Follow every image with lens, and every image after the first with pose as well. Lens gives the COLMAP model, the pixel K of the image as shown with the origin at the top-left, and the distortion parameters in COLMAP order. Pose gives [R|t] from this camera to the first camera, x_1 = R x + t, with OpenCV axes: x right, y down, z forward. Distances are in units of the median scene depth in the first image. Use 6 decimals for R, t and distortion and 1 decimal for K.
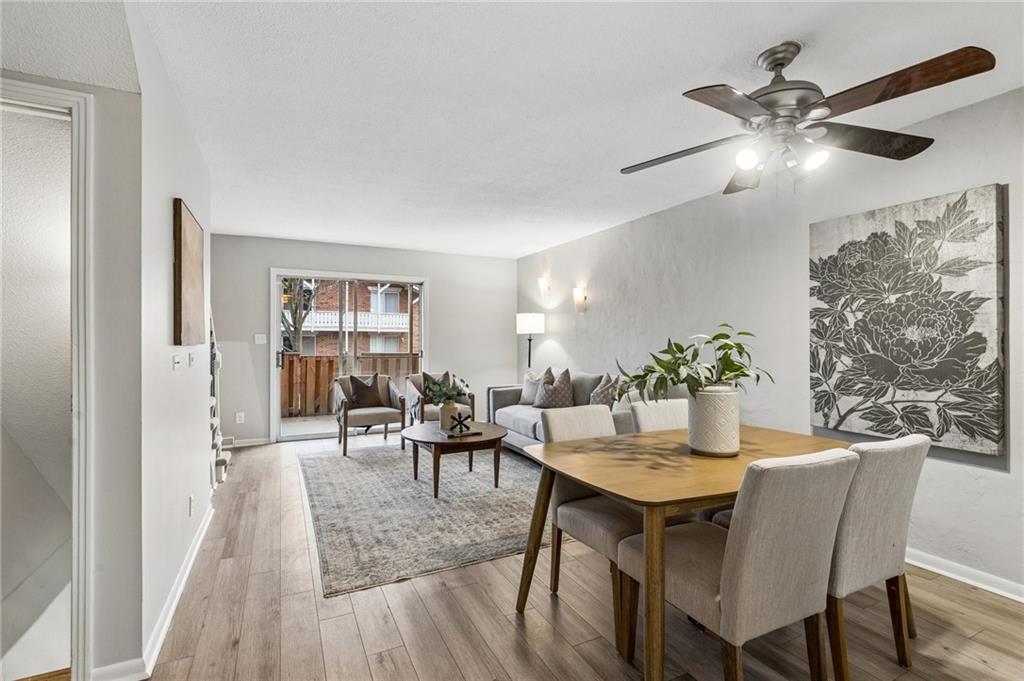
lens RADIAL K [[477.0, 0, 509.0], [0, 477.0, 344.3], [0, 0, 1]] dist [0.002041, 0.000076]
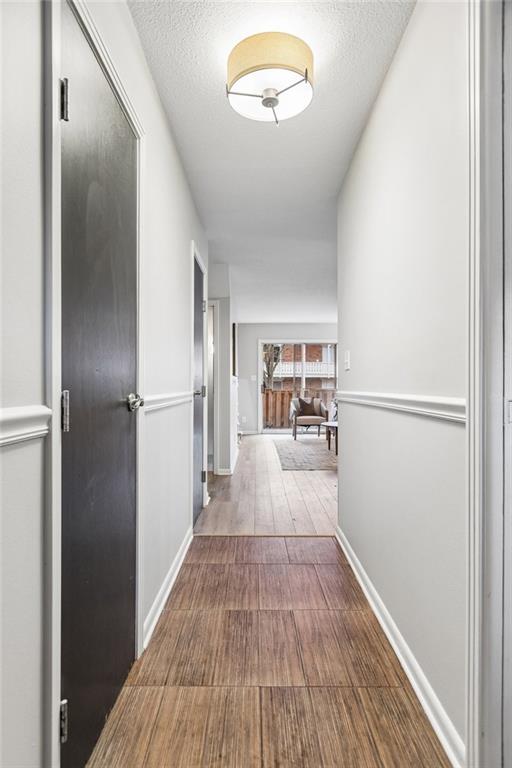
lens RADIAL K [[413.9, 0, 256.0], [0, 413.9, 384.0], [0, 0, 1]] dist [0.000036, -0.000012]
pose [[0.900489, -0.004337, -0.434858, 0.207290], [-0.001473, 0.999914, -0.013023, 0.036530], [0.434877, 0.012368, 0.900405, -0.489167]]
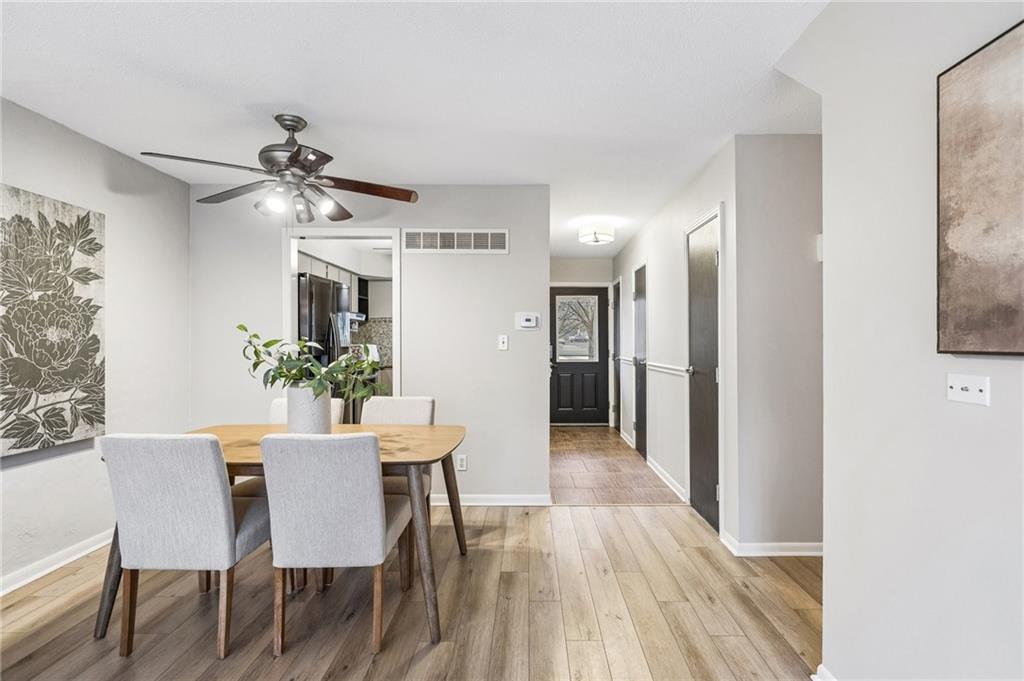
lens RADIAL K [[502.8, 0, 541.3], [0, 502.8, 345.7], [0, 0, 1]] dist [0.001931, 0.000474]
pose [[-0.909695, -0.004464, 0.415252, -0.263043], [0.002222, 0.999876, 0.015616, -0.007312], [-0.415270, 0.015128, -0.909572, 0.824023]]
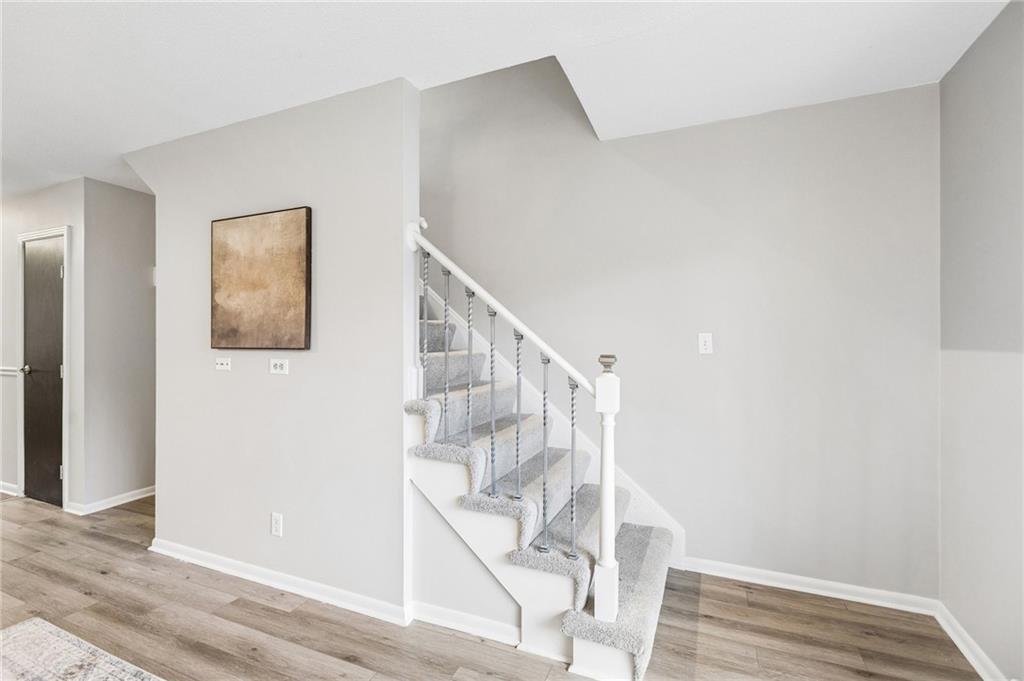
lens RADIAL K [[473.5, 0, 477.6], [0, 473.5, 342.9], [0, 0, 1]] dist [0.001072, 0.000168]
pose [[-0.780451, -0.009337, -0.625148, -0.243522], [-0.010855, 0.999940, -0.001384, -0.007687], [0.625123, 0.005706, -0.780505, 1.083911]]
